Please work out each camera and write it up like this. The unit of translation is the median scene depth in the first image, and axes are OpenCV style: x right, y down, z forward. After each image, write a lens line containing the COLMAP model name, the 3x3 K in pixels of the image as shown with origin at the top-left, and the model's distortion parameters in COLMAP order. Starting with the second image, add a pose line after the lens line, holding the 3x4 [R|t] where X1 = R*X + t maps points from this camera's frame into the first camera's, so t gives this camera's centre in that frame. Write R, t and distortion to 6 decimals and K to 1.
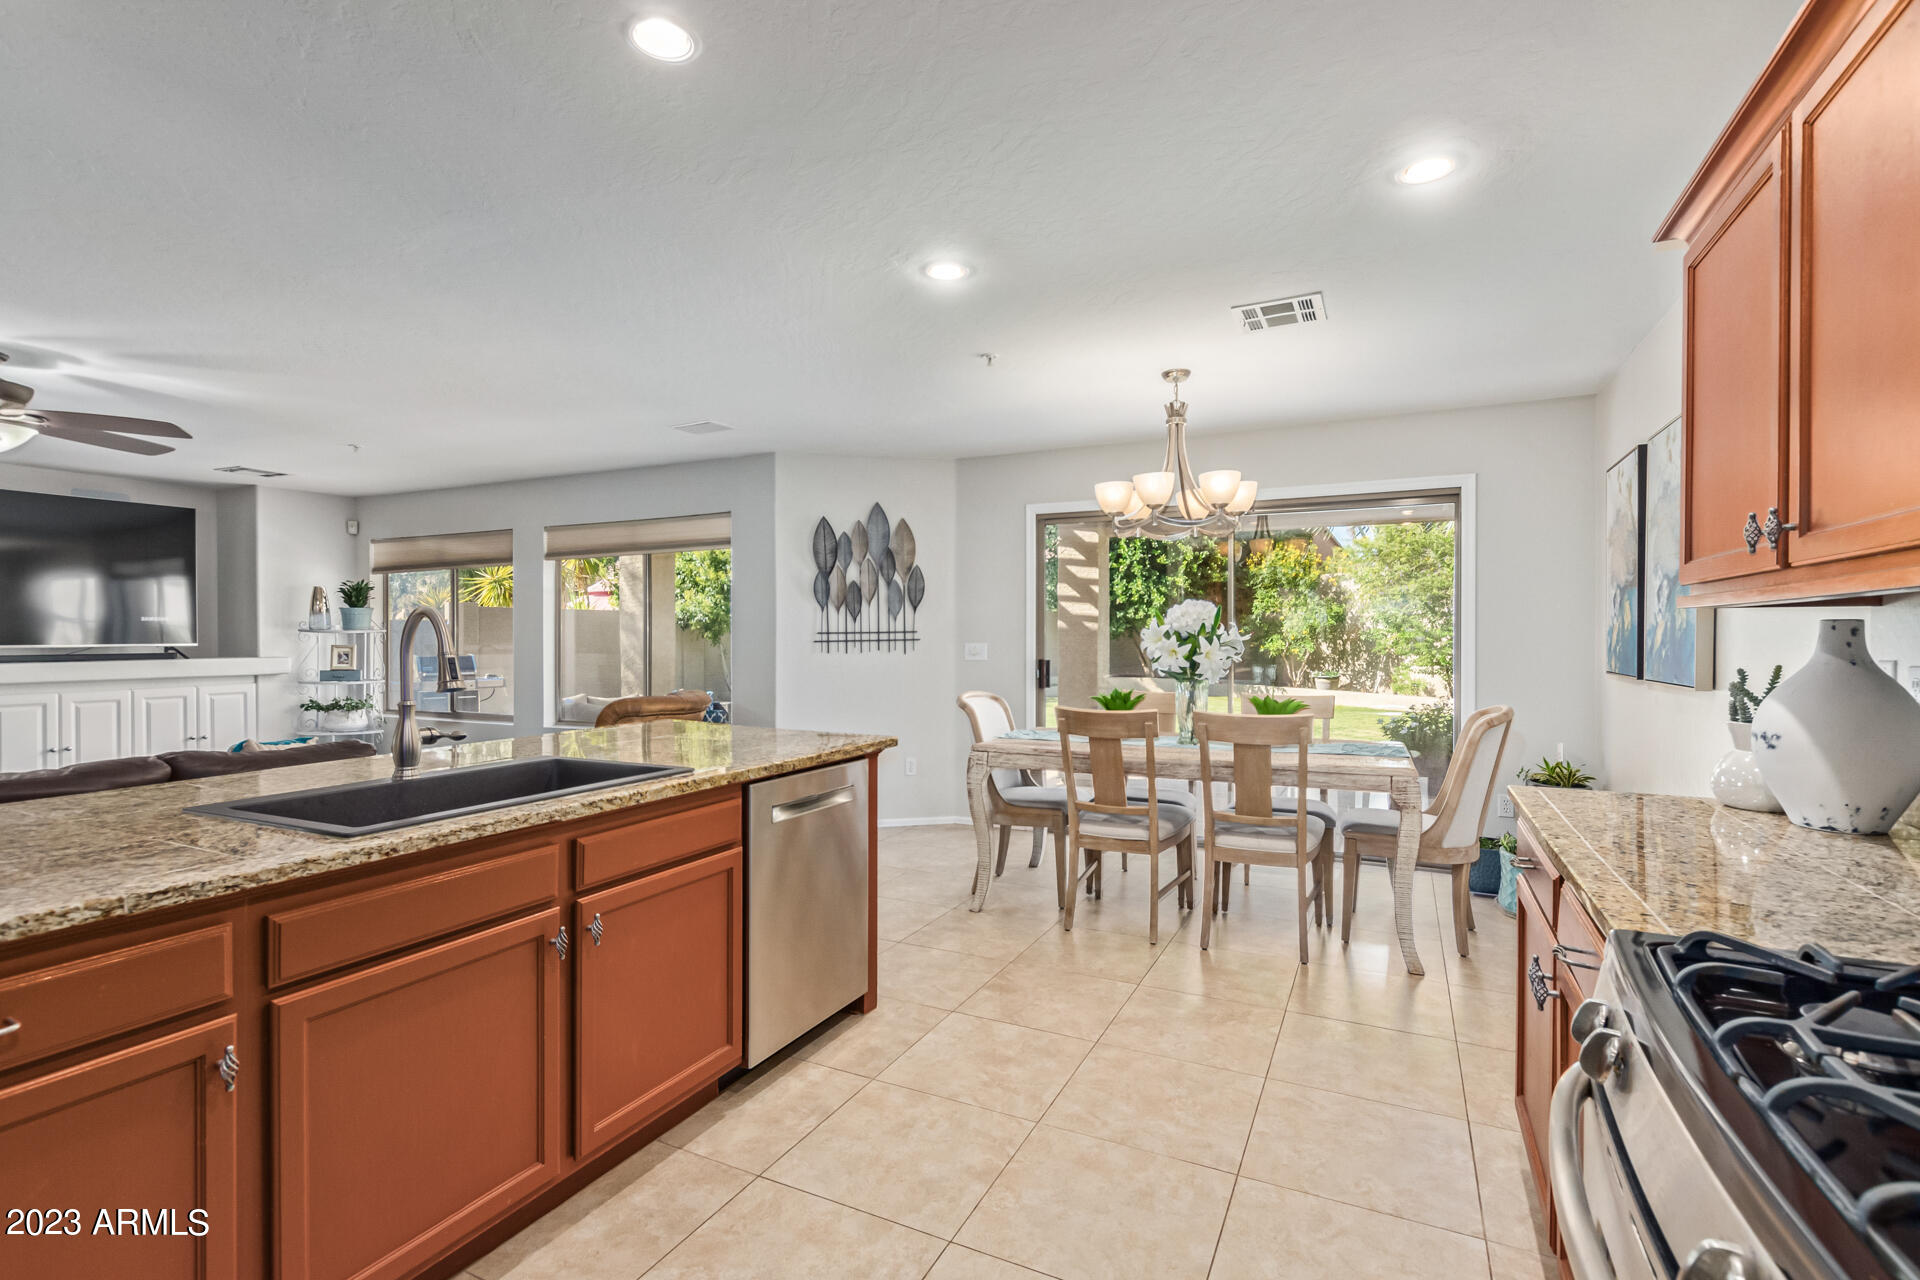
lens RADIAL K [[896.2, 0, 959.8], [0, 896.2, 634.0], [0, 0, 1]] dist [-0.000233, -0.000573]
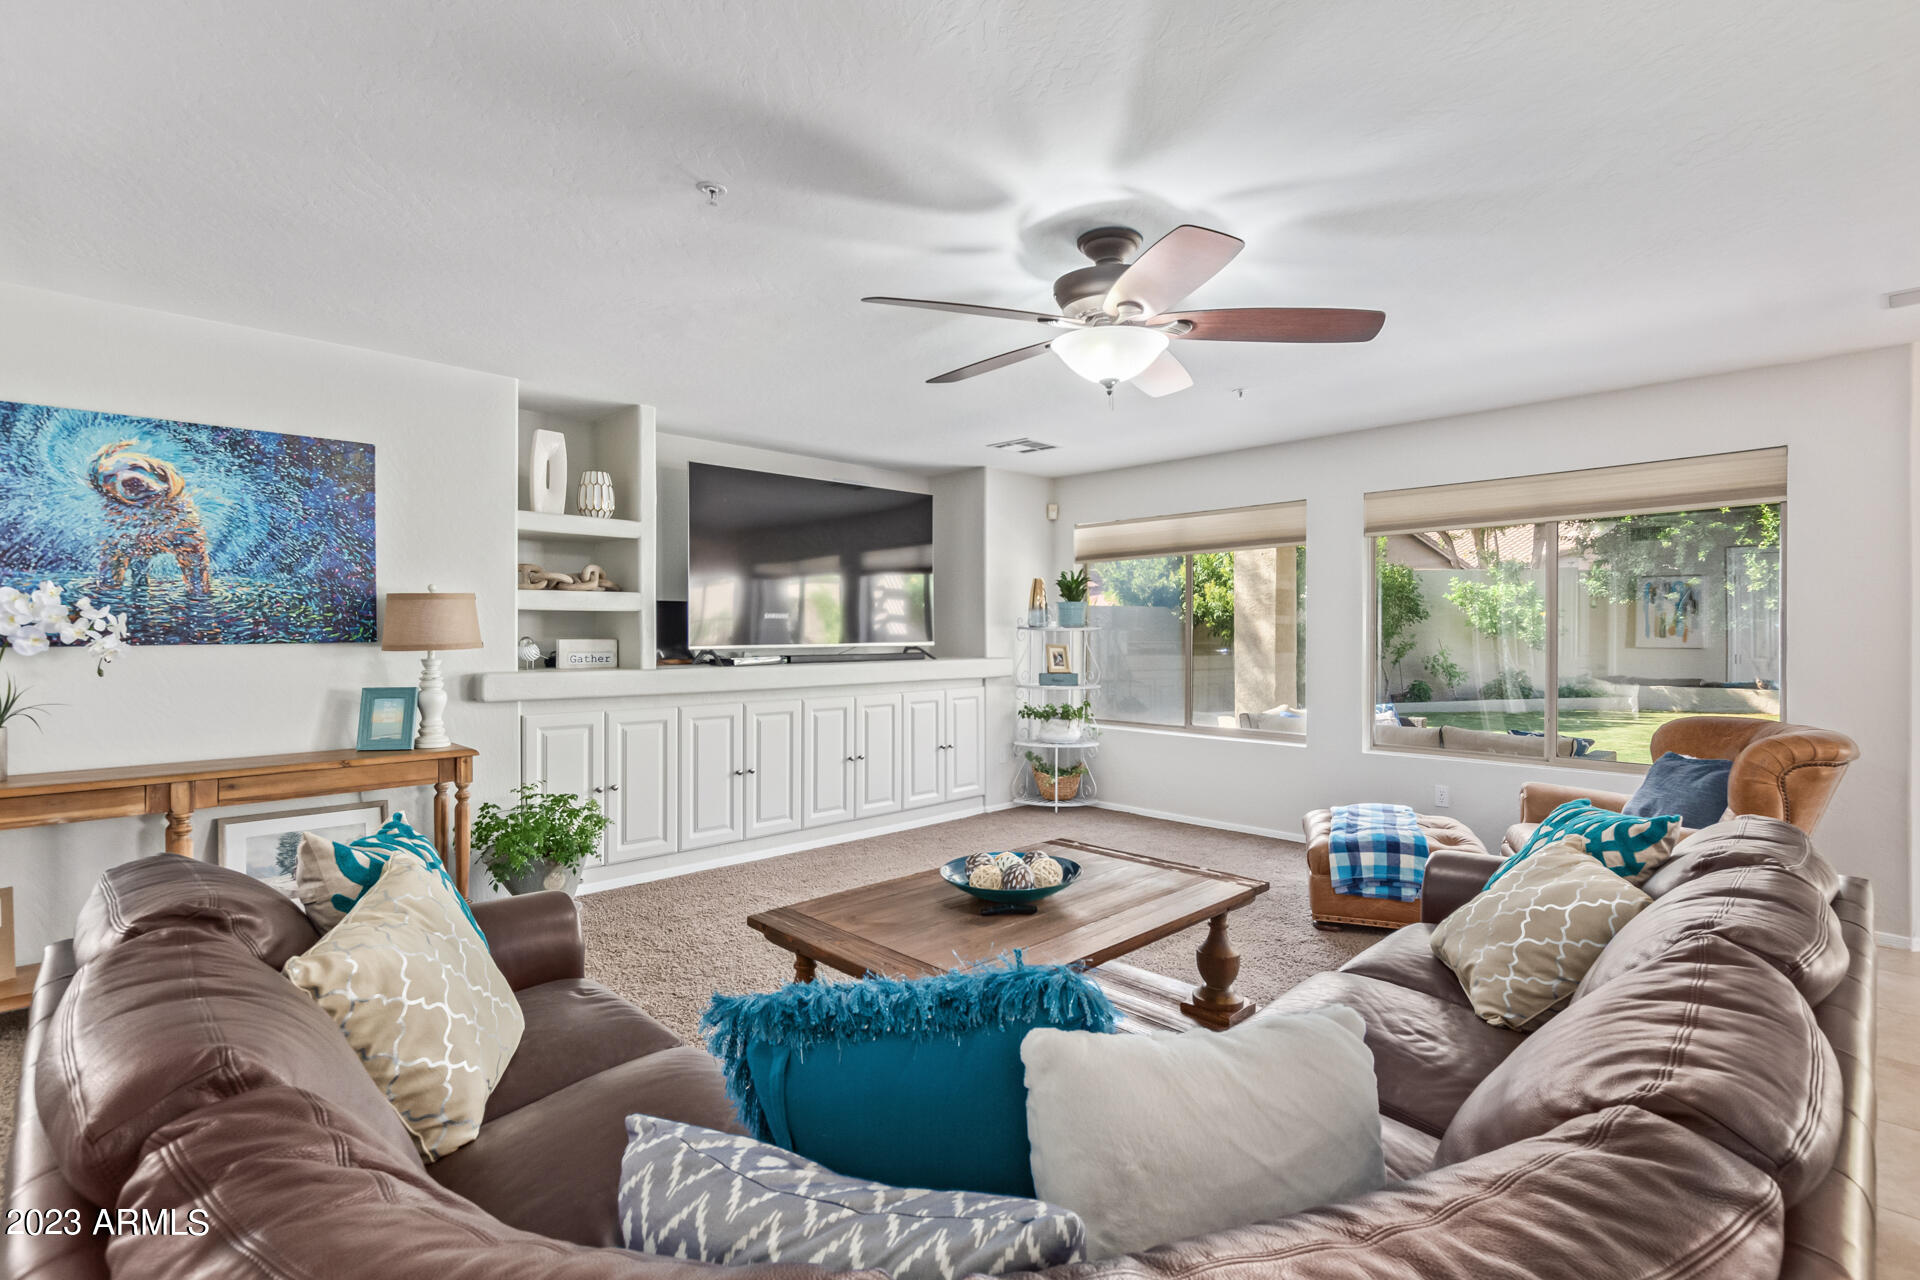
lens RADIAL K [[896.2, 0, 961.2], [0, 896.2, 643.6], [0, 0, 1]] dist [-0.000233, -0.000573]
pose [[0.939651, 0.002933, -0.342123, -0.496409], [0.003548, 0.999826, 0.018317, -0.005238], [0.342117, -0.018425, 0.939477, 0.144903]]
